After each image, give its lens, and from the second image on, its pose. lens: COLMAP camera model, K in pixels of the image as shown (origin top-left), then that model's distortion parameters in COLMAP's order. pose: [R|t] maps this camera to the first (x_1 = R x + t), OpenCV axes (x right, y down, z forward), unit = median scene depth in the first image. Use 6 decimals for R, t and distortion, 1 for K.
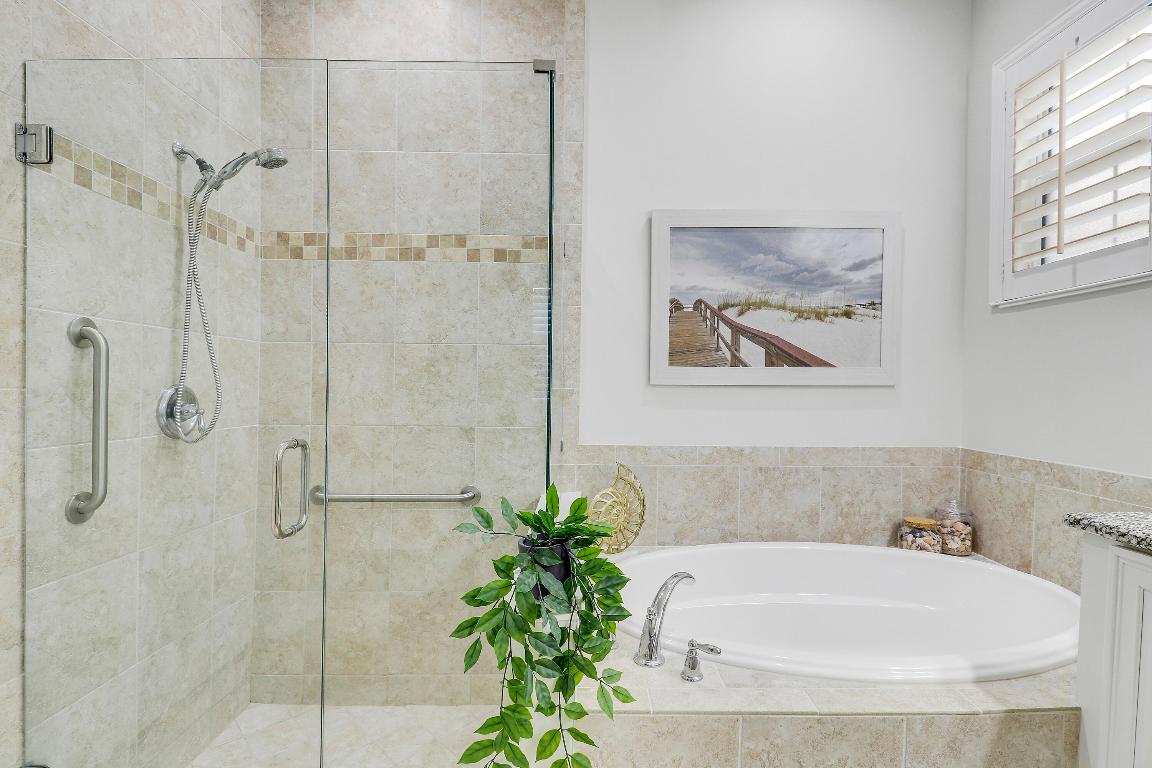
lens RADIAL K [[528.2, 0, 586.1], [0, 528.2, 391.9], [0, 0, 1]] dist [0.000772, -0.012111]
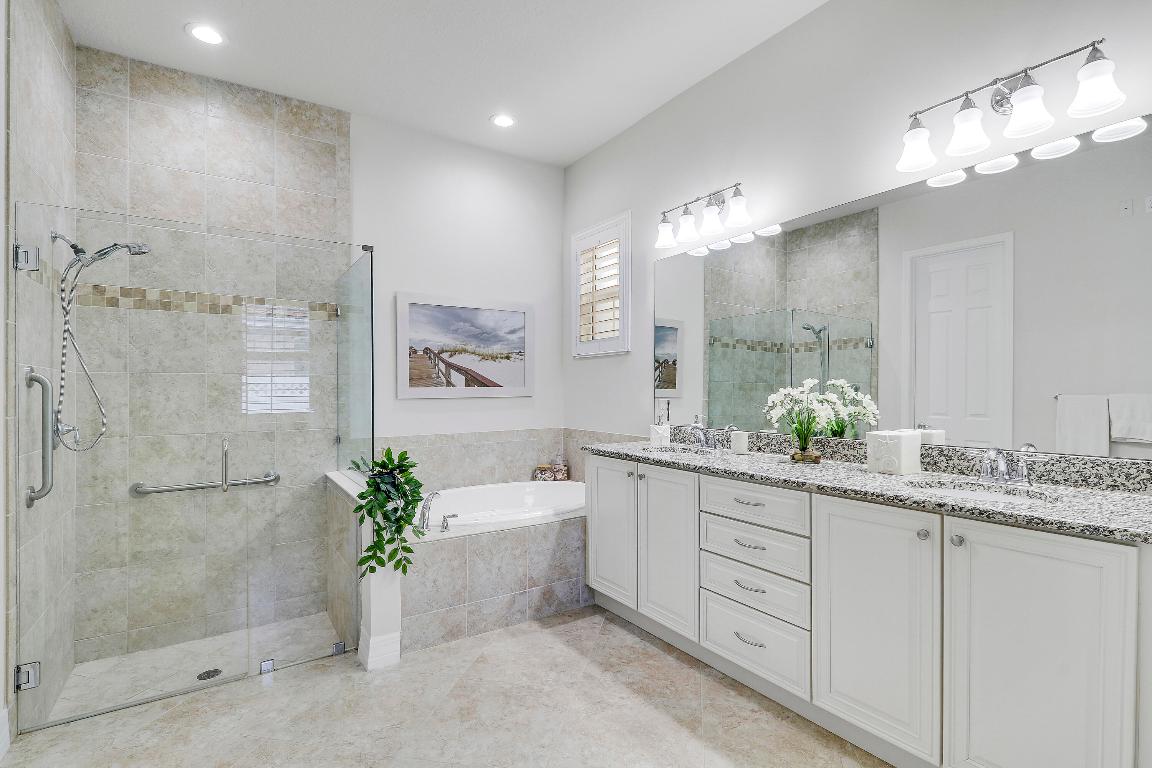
lens RADIAL K [[528.2, 0, 586.1], [0, 528.2, 391.9], [0, 0, 1]] dist [0.000772, -0.012111]
pose [[0.830837, -0.016650, 0.556267, -0.304756], [0.017910, 0.999835, 0.003178, -0.030101], [-0.556228, 0.007323, 0.830998, -0.683492]]
